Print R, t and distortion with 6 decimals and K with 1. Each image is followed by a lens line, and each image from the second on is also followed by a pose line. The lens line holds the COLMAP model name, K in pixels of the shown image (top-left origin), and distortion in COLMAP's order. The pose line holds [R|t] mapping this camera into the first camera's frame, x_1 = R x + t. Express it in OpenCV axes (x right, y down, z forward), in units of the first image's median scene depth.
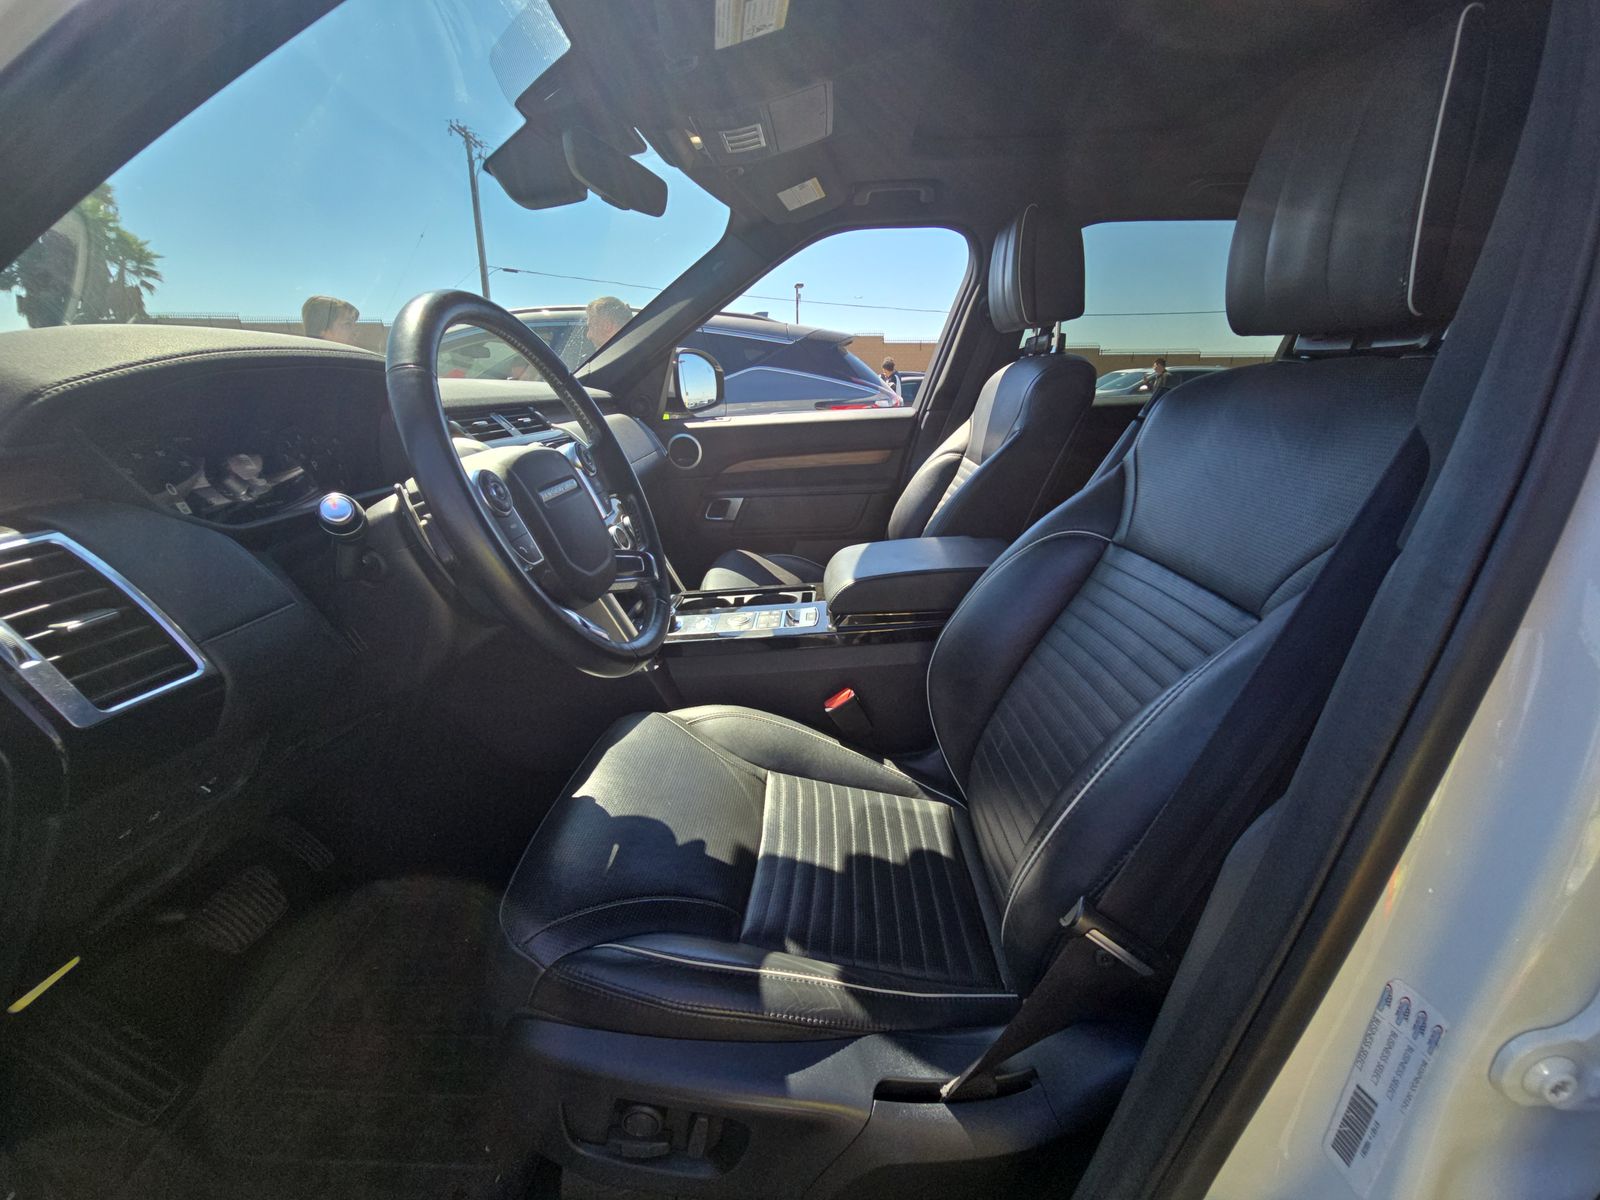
lens RADIAL K [[673.5, 0, 800.0], [0, 673.5, 600.0], [0, 0, 1]] dist [-0.001130, -0.000705]
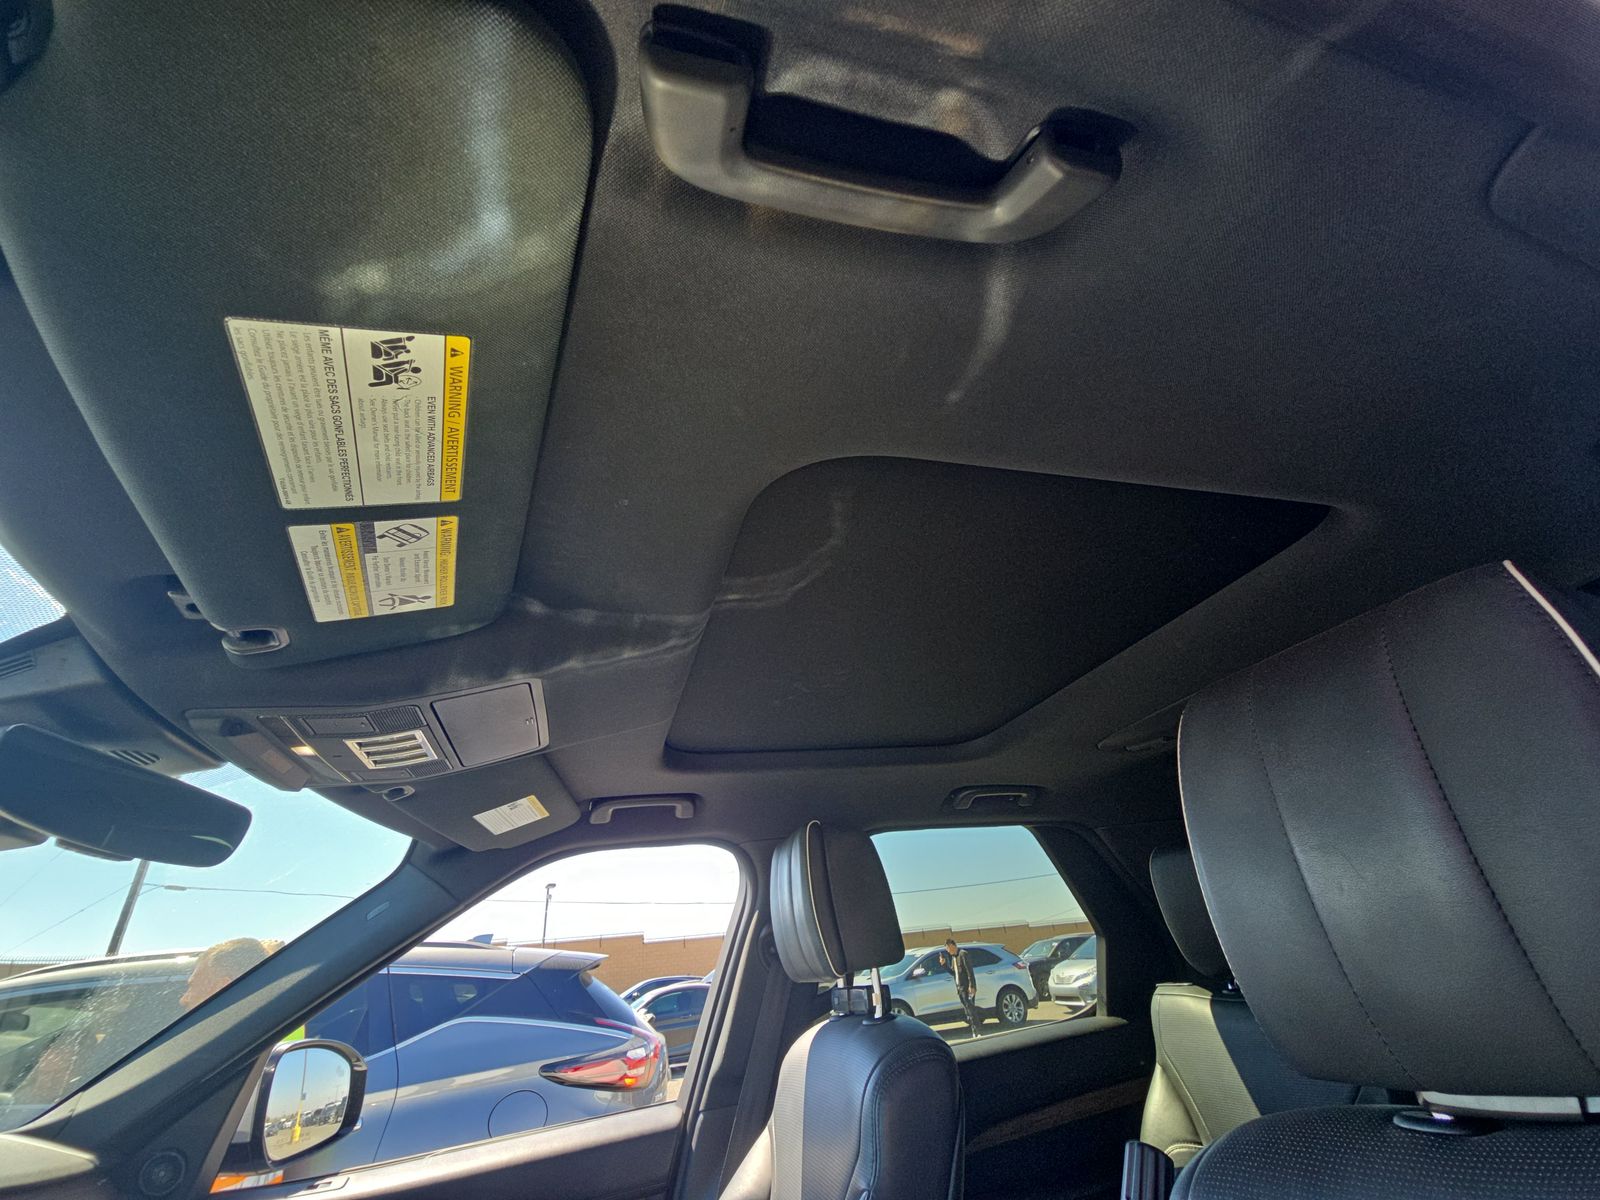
lens RADIAL K [[642.0, 0, 800.0], [0, 642.0, 600.0], [0, 0, 1]] dist [0.027542, -0.020510]
pose [[0.945070, 0.079646, 0.317016, 0.048693], [0.181256, 0.679389, -0.711039, -0.176210], [-0.272009, 0.729443, 0.627634, 0.259881]]
